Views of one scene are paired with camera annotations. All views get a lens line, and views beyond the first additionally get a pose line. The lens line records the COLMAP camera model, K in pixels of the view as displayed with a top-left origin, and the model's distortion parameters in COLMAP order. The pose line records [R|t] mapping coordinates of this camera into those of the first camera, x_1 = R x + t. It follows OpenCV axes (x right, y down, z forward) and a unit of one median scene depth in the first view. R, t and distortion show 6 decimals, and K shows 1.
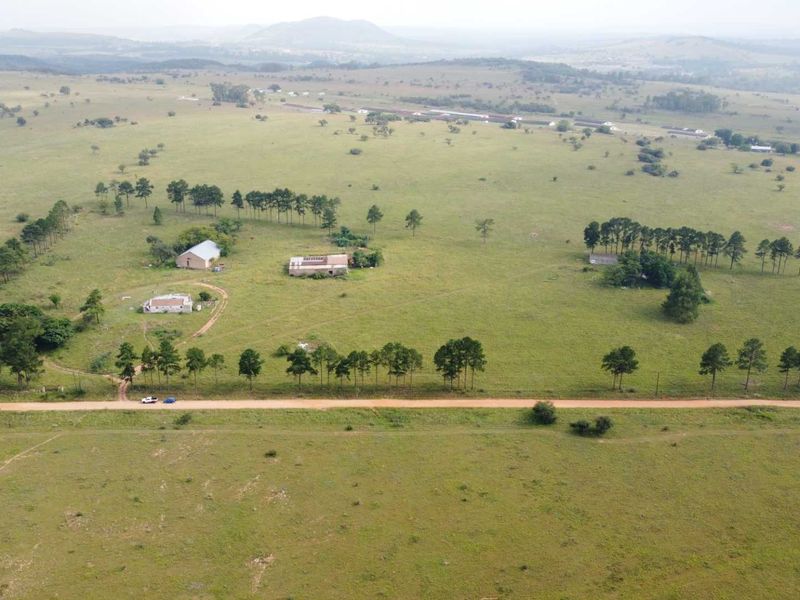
lens RADIAL K [[813.5, 0, 400.0], [0, 813.5, 300.0], [0, 0, 1]] dist [0.011344, -0.013808]
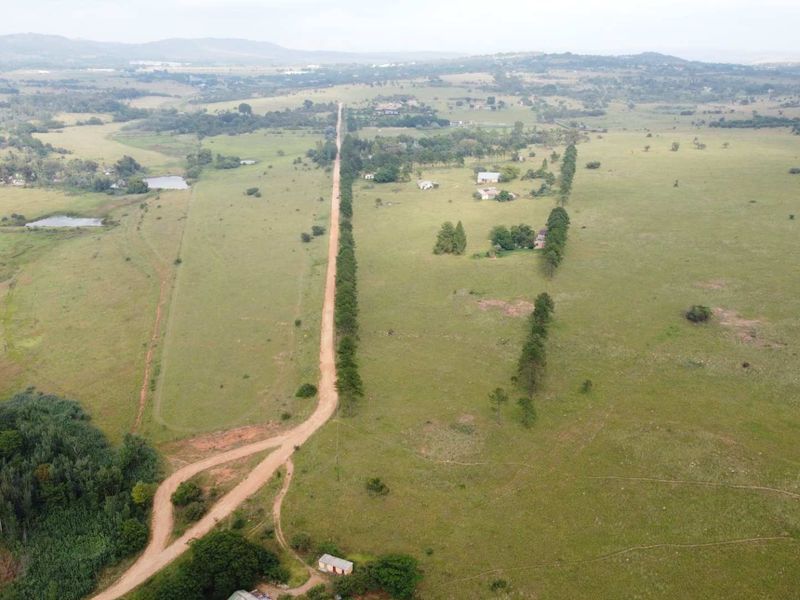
lens RADIAL K [[813.5, 0, 400.0], [0, 813.5, 300.0], [0, 0, 1]] dist [0.011344, -0.013808]
pose [[0.010828, 0.303239, -0.952853, 1.410997], [-0.323095, 0.902856, 0.283656, -0.233203], [0.946305, 0.304791, 0.107752, 0.627446]]
